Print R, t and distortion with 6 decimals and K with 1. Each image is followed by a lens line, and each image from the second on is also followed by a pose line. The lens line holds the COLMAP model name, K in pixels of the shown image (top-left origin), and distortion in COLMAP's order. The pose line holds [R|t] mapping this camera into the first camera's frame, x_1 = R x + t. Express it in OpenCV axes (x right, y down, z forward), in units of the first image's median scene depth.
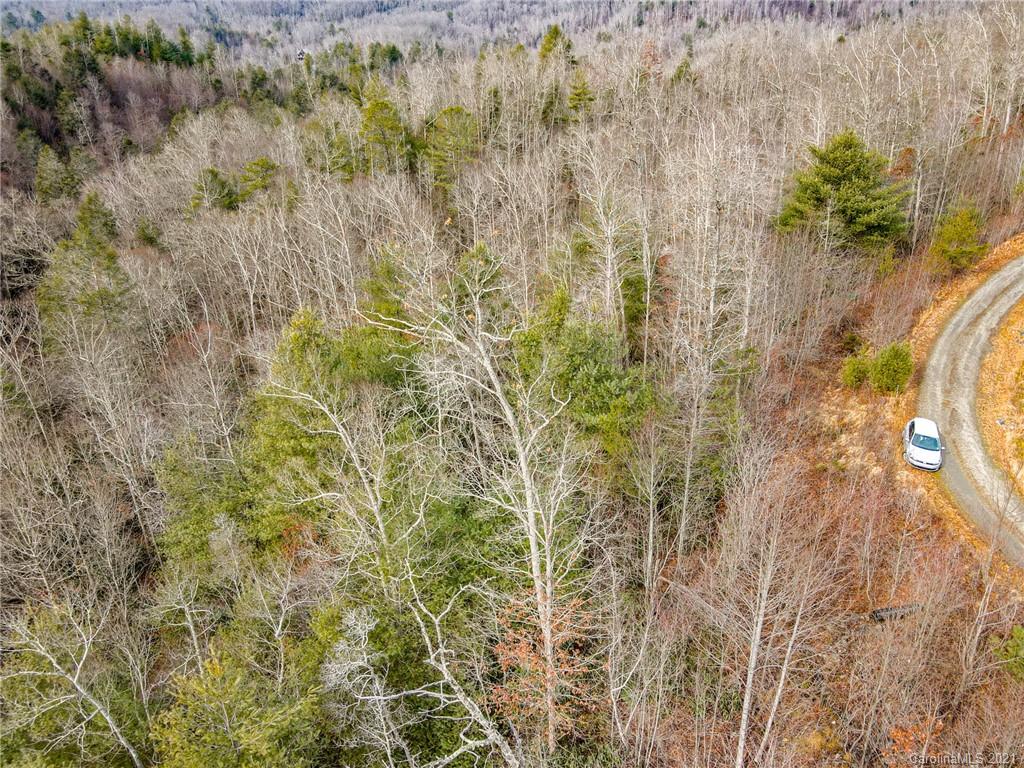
lens RADIAL K [[764.5, 0, 516.7], [0, 764.5, 392.3], [0, 0, 1]] dist [0.024840, -0.014409]
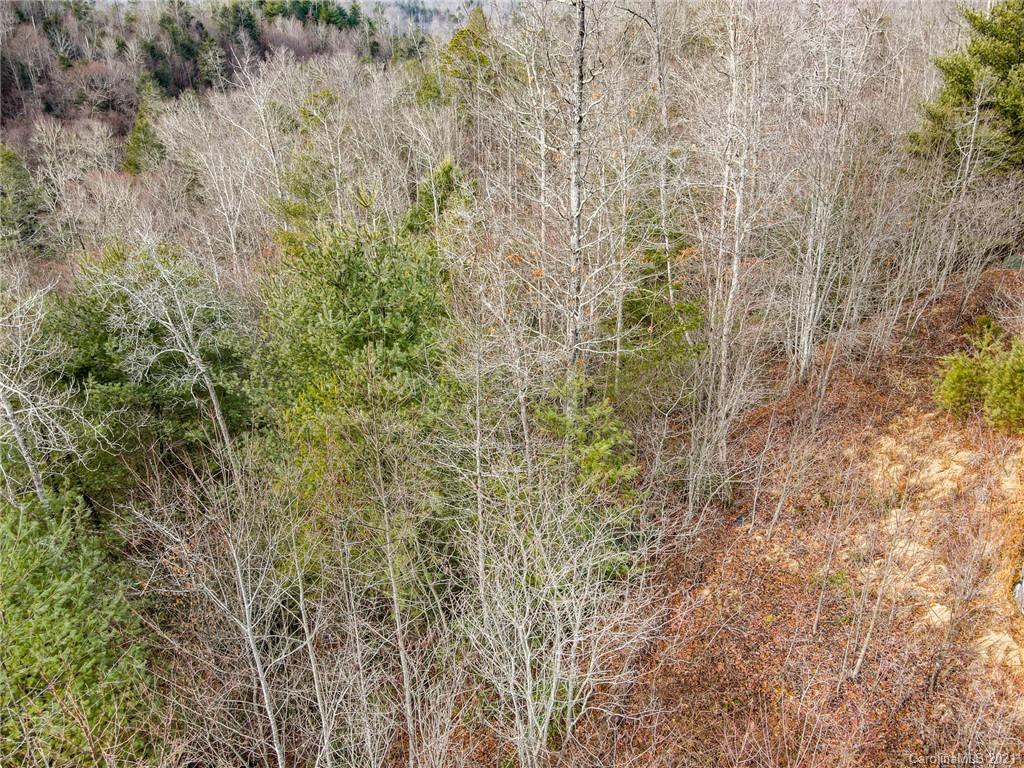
lens RADIAL K [[764.5, 0, 514.6], [0, 764.5, 391.2], [0, 0, 1]] dist [0.024840, -0.014409]
pose [[0.971918, 0.099230, -0.213374, 0.061495], [-0.096004, 0.995055, 0.025456, -0.001420], [0.214845, -0.004256, 0.976639, 0.103698]]
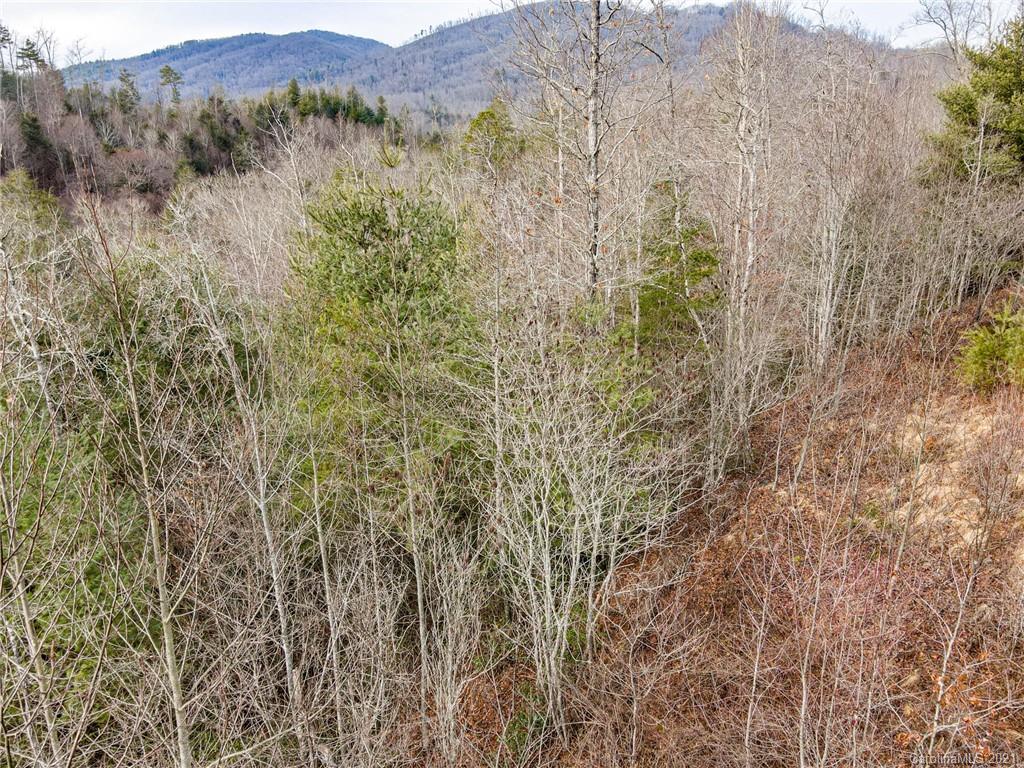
lens RADIAL K [[764.5, 0, 515.5], [0, 764.5, 389.6], [0, 0, 1]] dist [0.024840, -0.014409]
pose [[0.966628, 0.077032, -0.244330, 0.062947], [-0.102096, 0.990547, -0.091617, 0.016502], [0.234963, 0.113504, 0.965355, 0.104509]]
